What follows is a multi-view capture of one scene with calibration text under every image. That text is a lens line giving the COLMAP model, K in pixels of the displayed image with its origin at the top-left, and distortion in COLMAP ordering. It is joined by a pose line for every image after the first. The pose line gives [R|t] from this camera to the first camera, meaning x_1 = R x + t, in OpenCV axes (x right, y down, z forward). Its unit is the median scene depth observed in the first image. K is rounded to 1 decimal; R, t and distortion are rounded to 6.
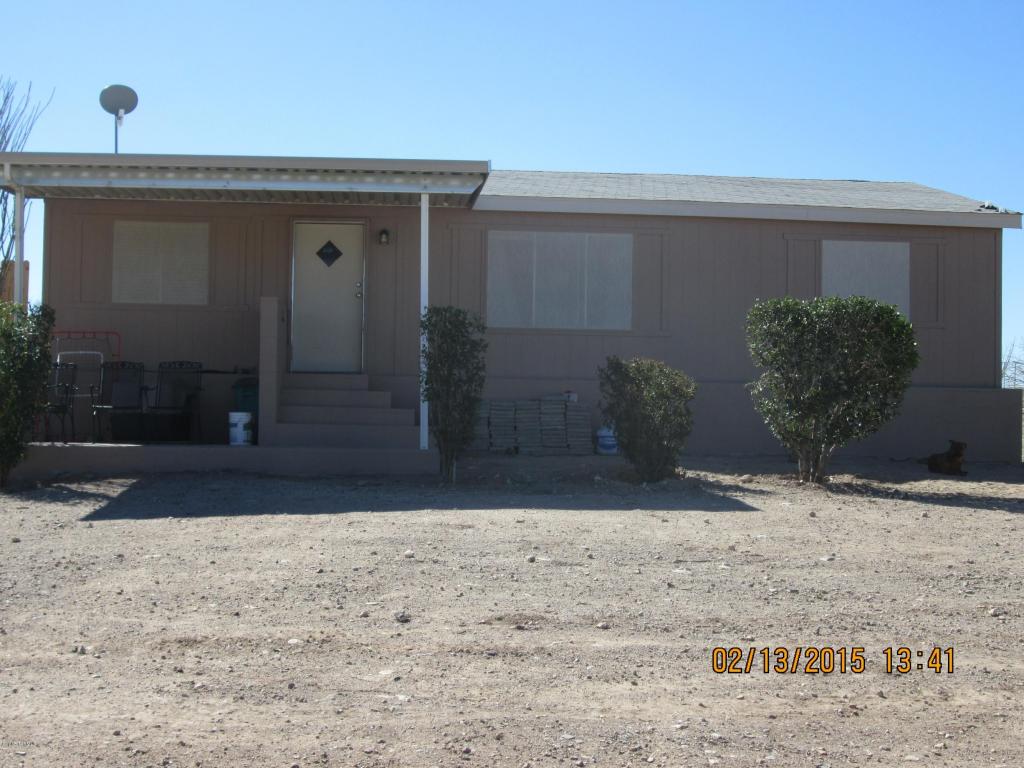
lens RADIAL K [[1533.6, 0, 513.3], [0, 1533.6, 382.9], [0, 0, 1]] dist [-0.014790, 0.000000]
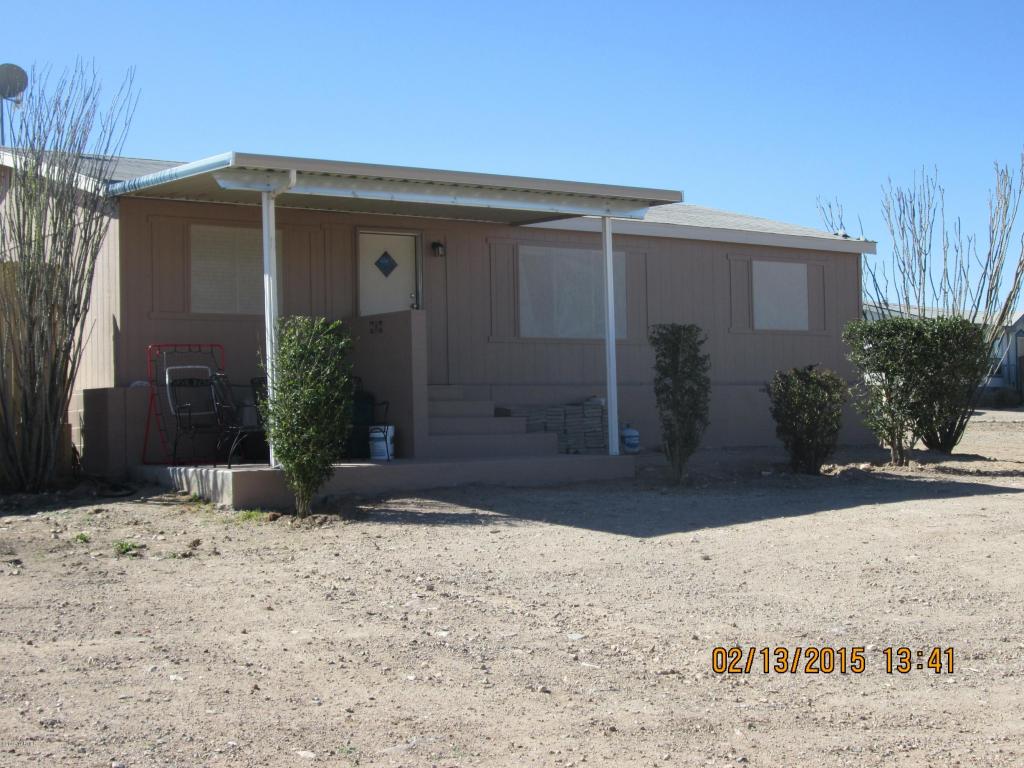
lens RADIAL K [[1533.6, 0, 511.6], [0, 1533.6, 385.0], [0, 0, 1]] dist [-0.014790, 0.000000]
pose [[0.860235, -0.019390, 0.509529, -0.564216], [0.011140, 0.999753, 0.019237, -0.023714], [-0.509776, -0.010872, 0.860238, 0.094803]]
